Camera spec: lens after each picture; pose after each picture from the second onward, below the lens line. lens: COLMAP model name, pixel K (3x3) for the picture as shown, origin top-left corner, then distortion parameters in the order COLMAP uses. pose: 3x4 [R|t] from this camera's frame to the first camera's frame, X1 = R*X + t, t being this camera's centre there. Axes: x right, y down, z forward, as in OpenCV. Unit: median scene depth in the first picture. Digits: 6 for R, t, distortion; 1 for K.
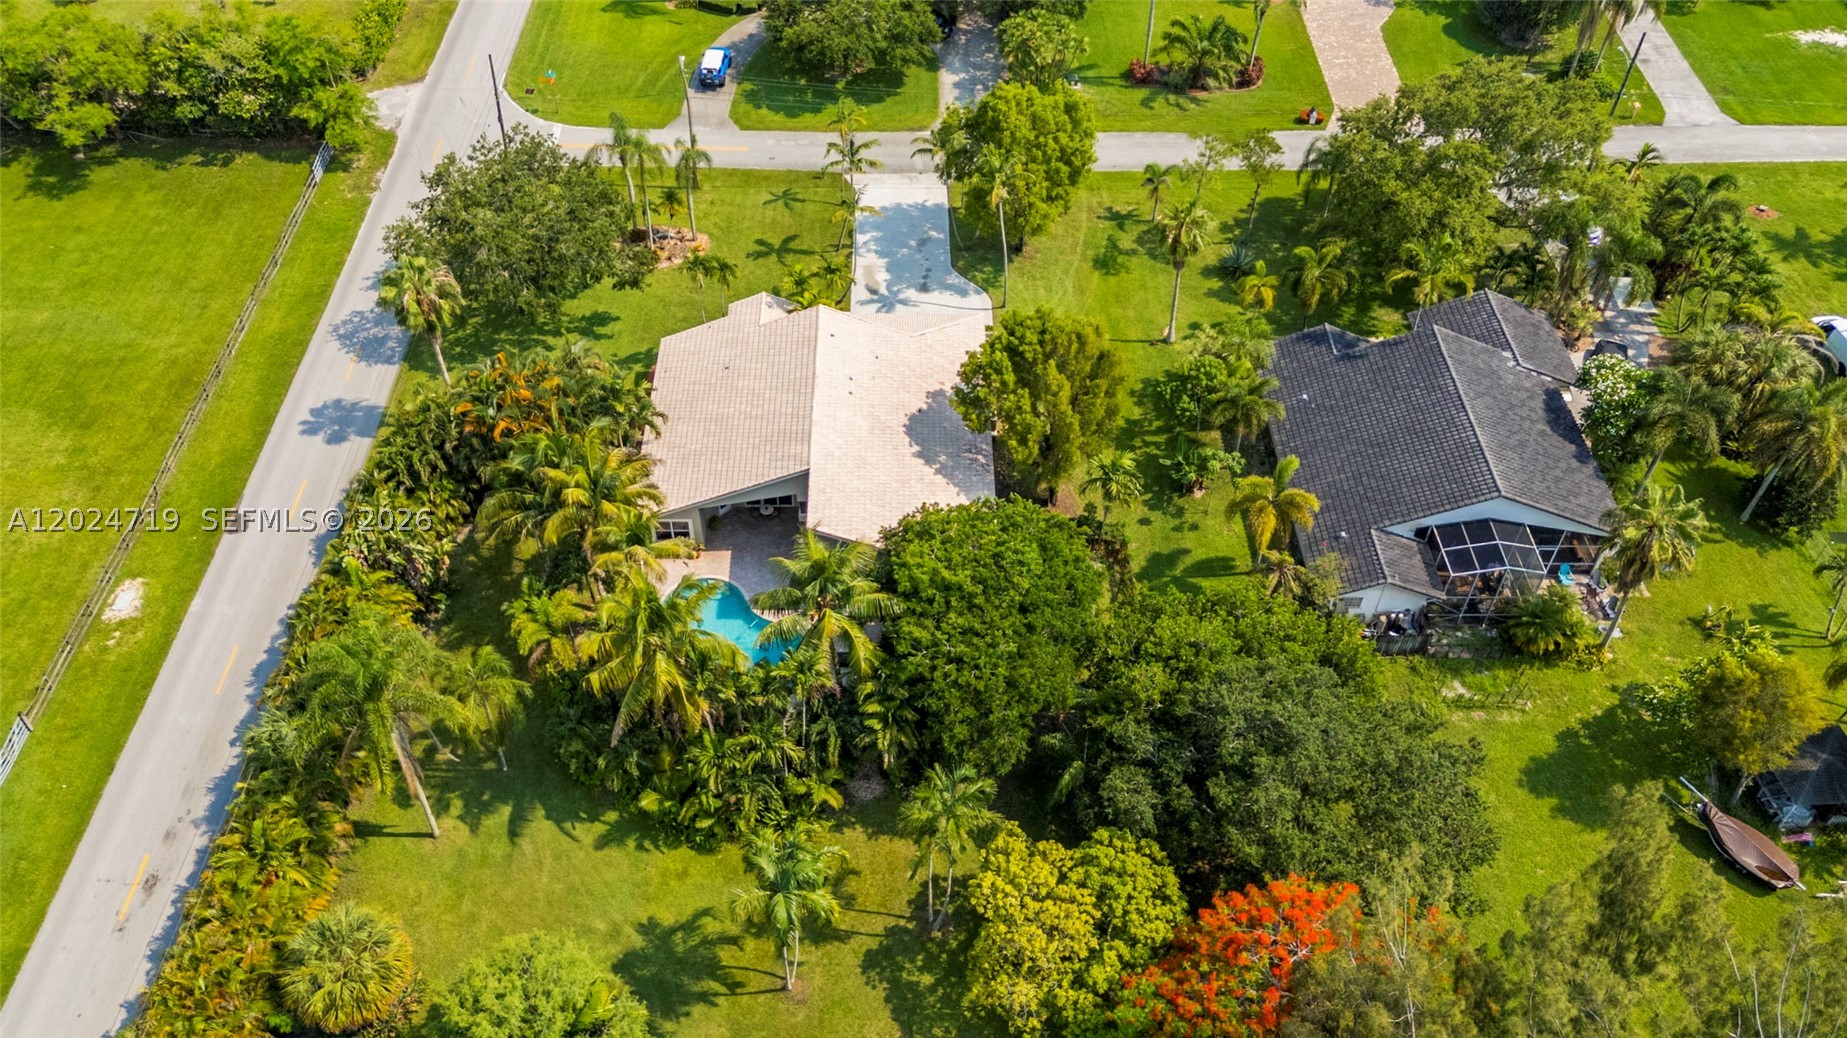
lens RADIAL K [[1455.3, 0, 940.7], [0, 1455.3, 521.6], [0, 0, 1]] dist [0.070561, 0.001815]
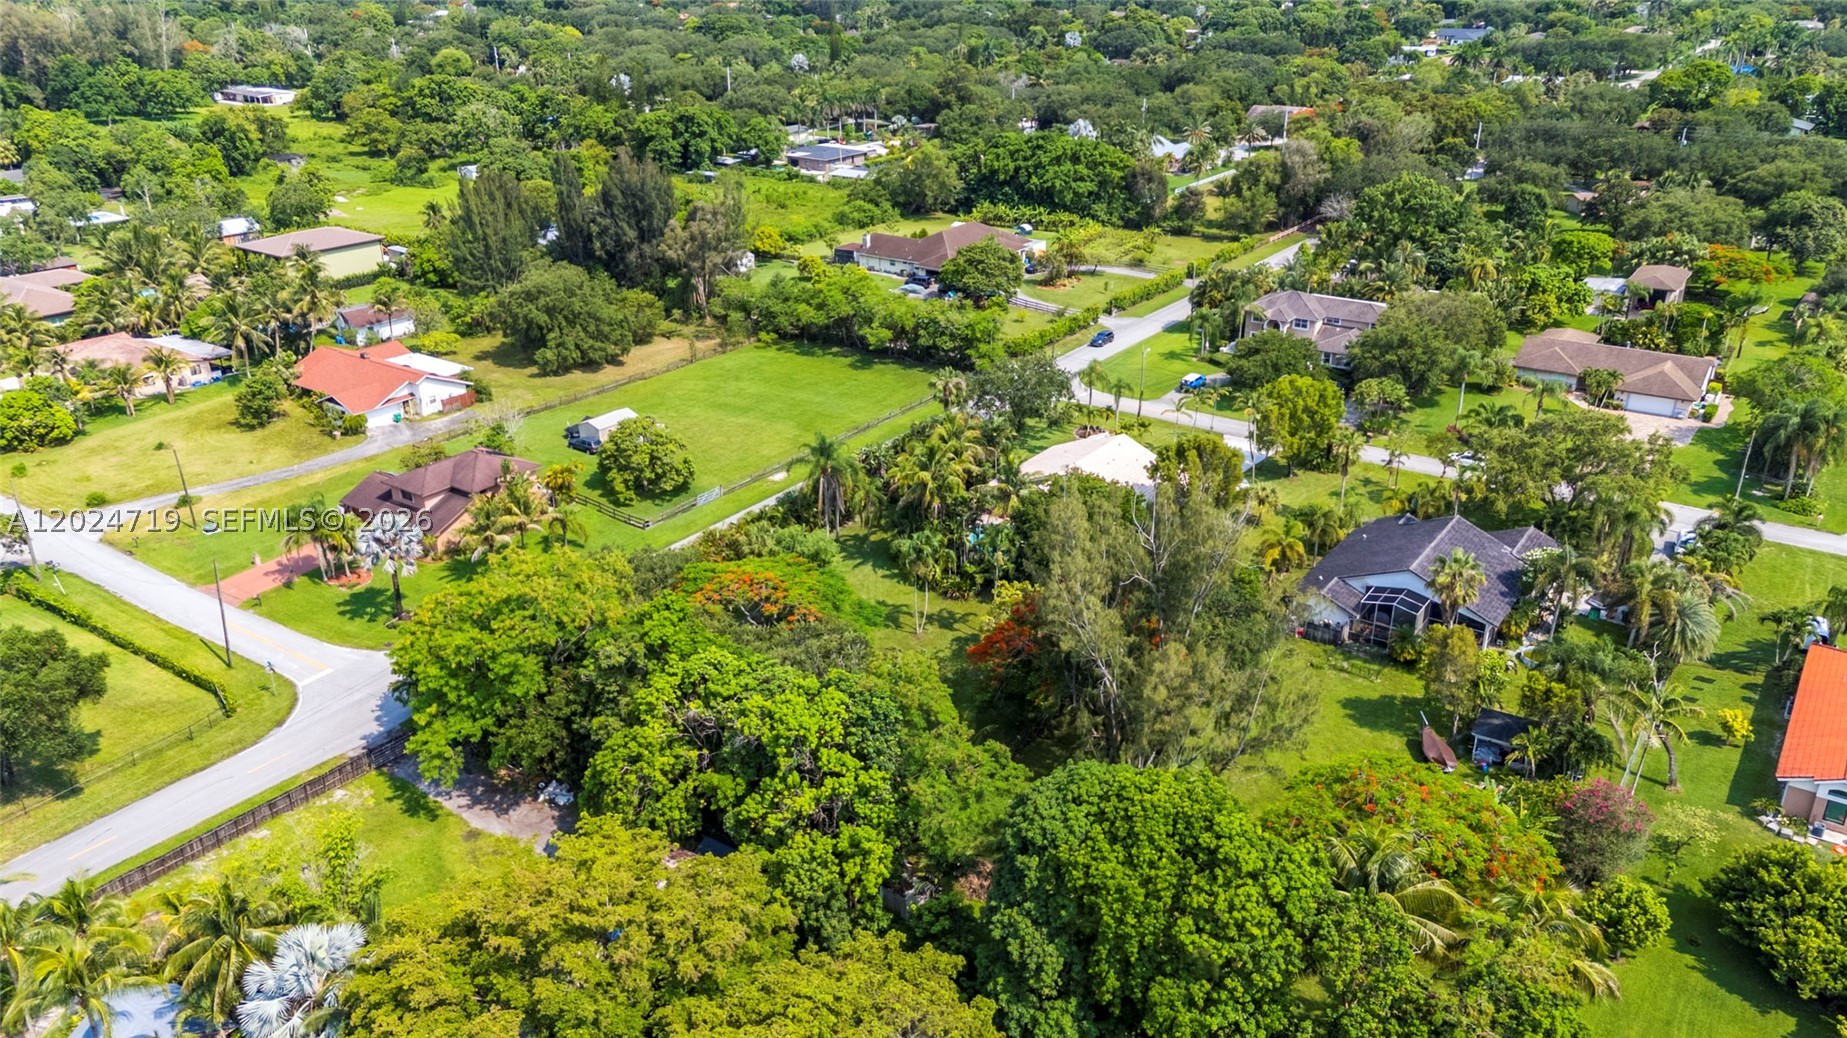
lens RADIAL K [[1358.4, 0, 926.0], [0, 1358.4, 524.2], [0, 0, 1]] dist [0.062347, 0.006769]
pose [[0.807011, 0.221885, -0.547266, 0.676896], [-0.407697, 0.879775, -0.244500, 0.472089], [0.427219, 0.420433, 0.800450, -0.443304]]
